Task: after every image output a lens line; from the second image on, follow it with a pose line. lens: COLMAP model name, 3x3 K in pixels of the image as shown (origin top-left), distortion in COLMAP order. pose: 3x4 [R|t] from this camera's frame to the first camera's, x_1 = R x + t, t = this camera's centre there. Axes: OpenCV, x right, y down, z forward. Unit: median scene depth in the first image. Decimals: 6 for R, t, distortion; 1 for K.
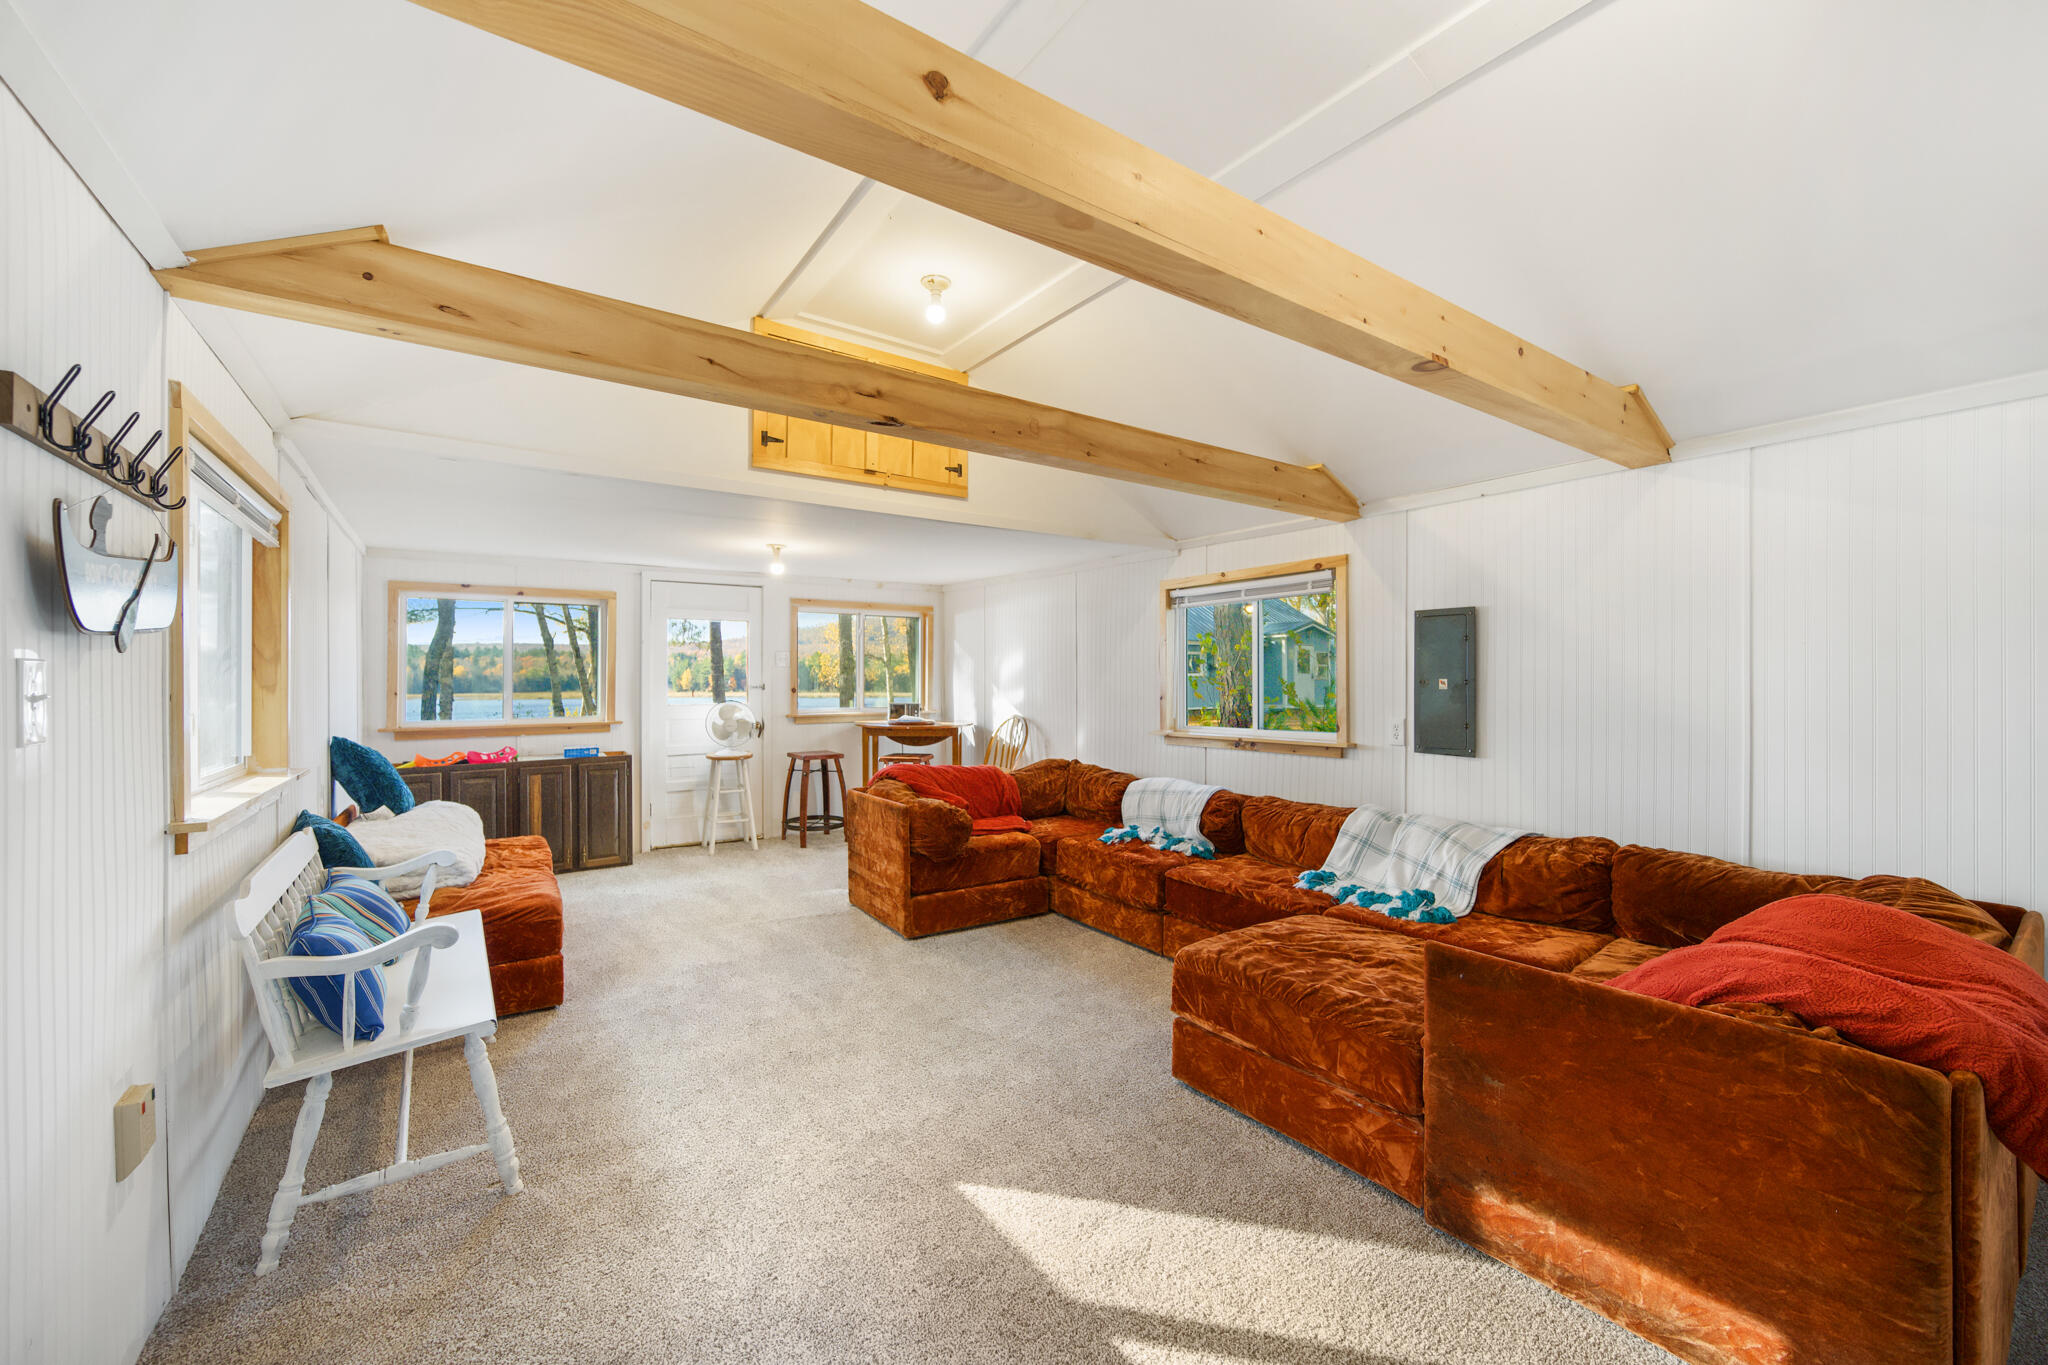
lens RADIAL K [[816.2, 0, 1024.0], [0, 816.2, 682.5], [0, 0, 1]] dist [-0.001389, 0.000229]
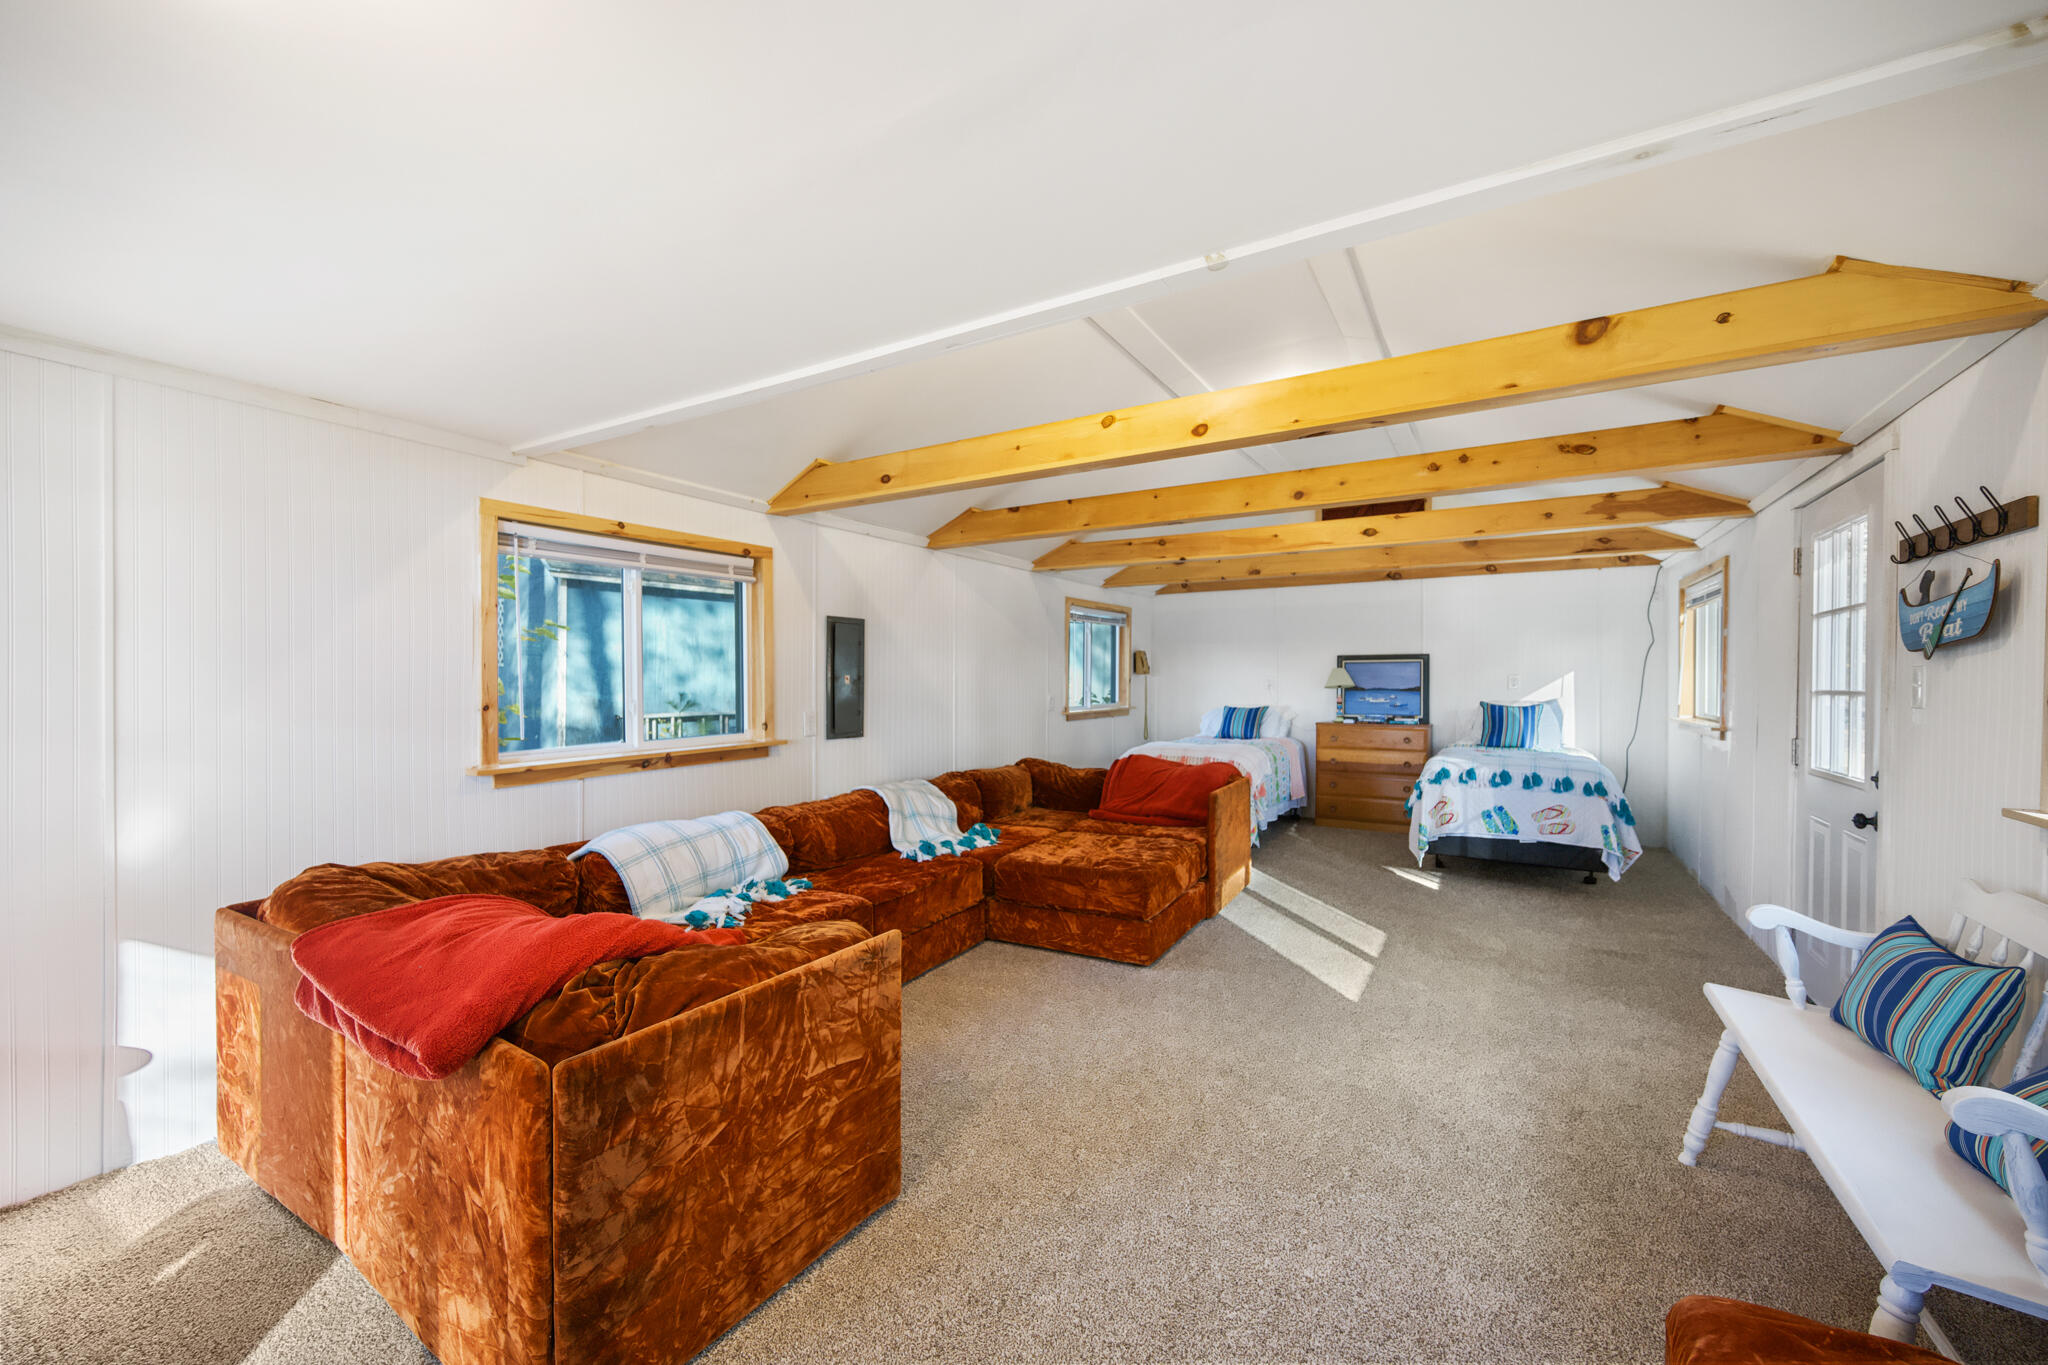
lens RADIAL K [[816.2, 0, 1024.0], [0, 816.2, 682.5], [0, 0, 1]] dist [-0.001389, 0.000229]
pose [[-0.434402, -0.009357, 0.900670, -0.672711], [-0.003084, 0.999956, 0.008901, -0.005795], [-0.900714, 0.001089, -0.434412, 1.248899]]
